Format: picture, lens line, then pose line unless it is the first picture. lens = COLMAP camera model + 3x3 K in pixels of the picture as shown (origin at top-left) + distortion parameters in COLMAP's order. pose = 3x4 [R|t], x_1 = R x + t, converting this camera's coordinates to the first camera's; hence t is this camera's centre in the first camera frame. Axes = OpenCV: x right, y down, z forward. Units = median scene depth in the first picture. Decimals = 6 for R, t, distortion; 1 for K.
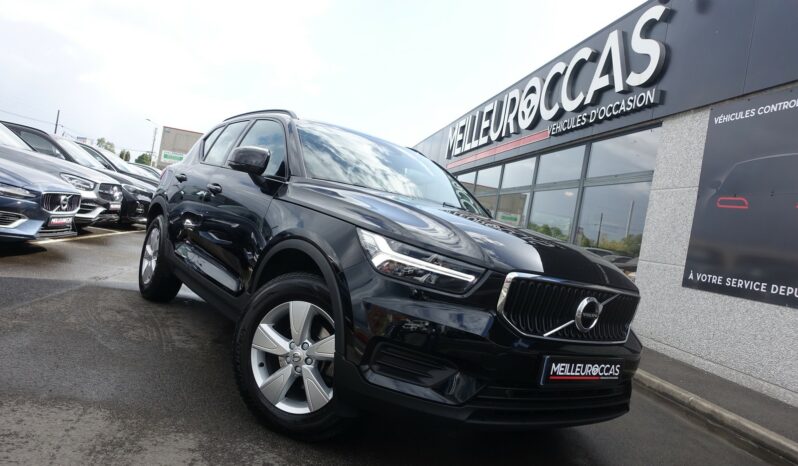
lens RADIAL K [[567.0, 0, 399.0], [0, 567.0, 233.0], [0, 0, 1]] dist [-0.003041, -0.206300]
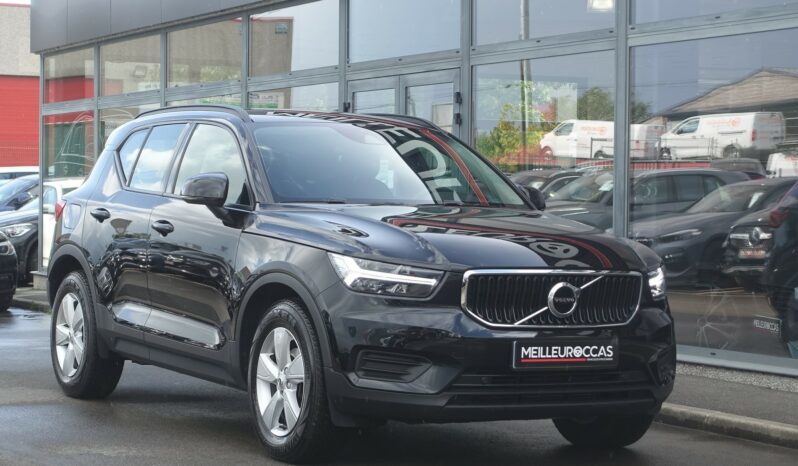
lens RADIAL K [[1791.0, 0, 399.0], [0, 1791.0, 233.0], [0, 0, 1]] dist [0.002782, -0.133606]
pose [[0.980583, -0.162962, -0.109084, 0.433929], [0.163328, 0.986556, -0.005636, -0.005240], [0.108536, -0.012290, 0.994017, -2.350417]]
